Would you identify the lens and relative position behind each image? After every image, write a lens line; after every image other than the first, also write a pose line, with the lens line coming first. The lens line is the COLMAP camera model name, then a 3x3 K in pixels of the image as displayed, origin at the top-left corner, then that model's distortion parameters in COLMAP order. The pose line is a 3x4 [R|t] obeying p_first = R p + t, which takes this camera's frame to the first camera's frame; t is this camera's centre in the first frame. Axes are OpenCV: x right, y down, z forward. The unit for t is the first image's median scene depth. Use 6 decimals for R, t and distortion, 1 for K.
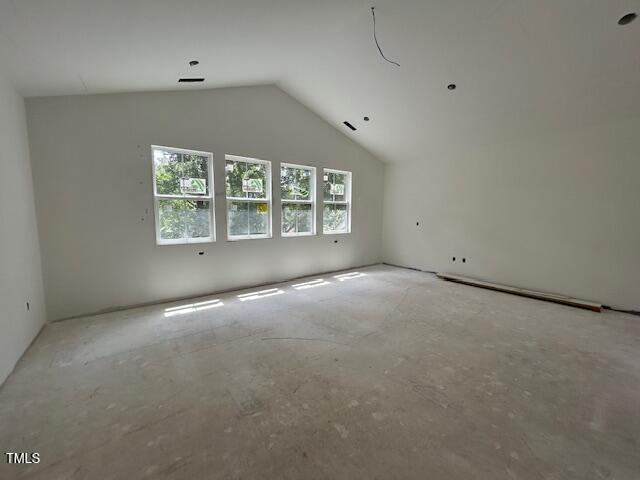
lens RADIAL K [[258.7, 0, 320.7], [0, 258.7, 238.2], [0, 0, 1]] dist [-0.000683, 0.000065]
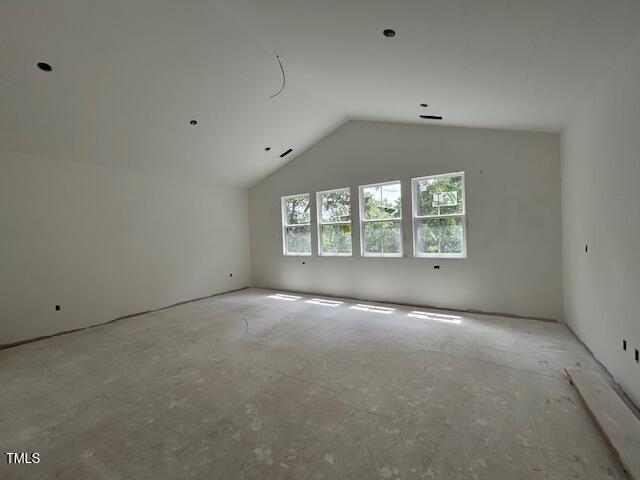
lens RADIAL K [[253.0, 0, 321.4], [0, 253.0, 247.2], [0, 0, 1]] dist [-0.000584, 0.008954]
pose [[0.352411, 0.039466, -0.935013, 0.903420], [-0.046251, 0.998624, 0.024719, -0.070391], [0.934702, 0.034534, 0.353752, 0.574208]]
